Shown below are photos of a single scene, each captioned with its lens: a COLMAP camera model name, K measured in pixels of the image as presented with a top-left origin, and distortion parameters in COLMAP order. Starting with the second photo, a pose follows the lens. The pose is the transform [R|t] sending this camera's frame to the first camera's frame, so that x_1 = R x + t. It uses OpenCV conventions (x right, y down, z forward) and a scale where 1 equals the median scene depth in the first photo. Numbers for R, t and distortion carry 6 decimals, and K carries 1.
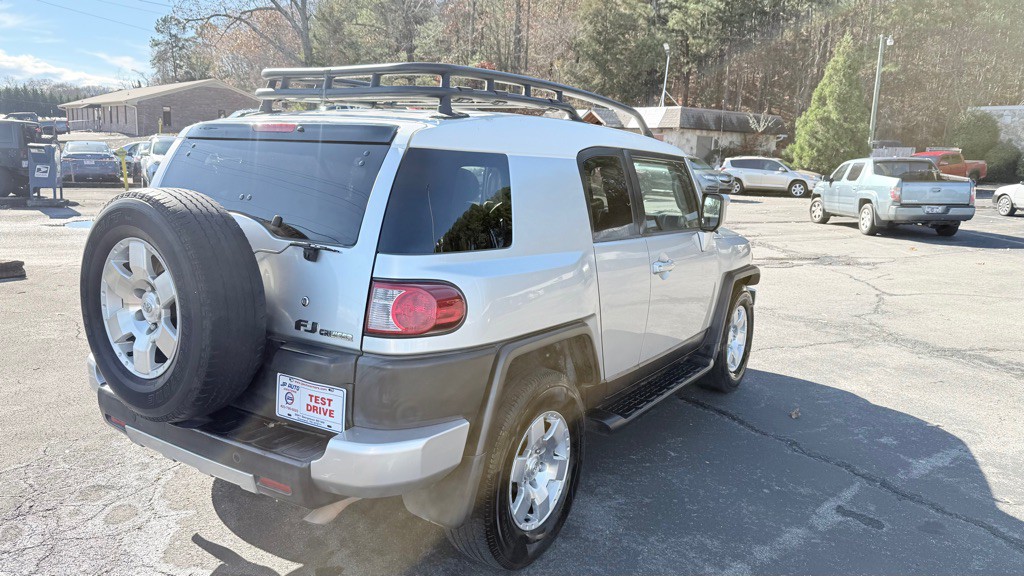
lens RADIAL K [[720.4, 0, 507.4], [0, 720.4, 279.9], [0, 0, 1]] dist [0.019856, -0.022838]
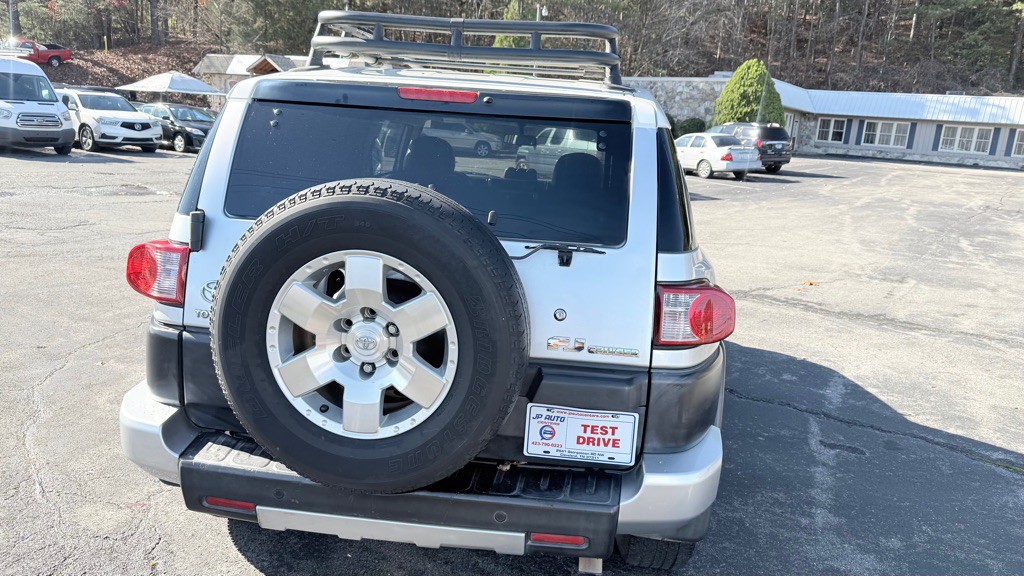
lens RADIAL K [[720.4, 0, 493.3], [0, 720.4, 291.0], [0, 0, 1]] dist [0.019856, -0.022838]
pose [[0.903121, -0.082067, 0.421470, -0.684778], [0.050383, 0.995039, 0.085789, -0.071349], [-0.426420, -0.056243, 0.902775, 0.283961]]
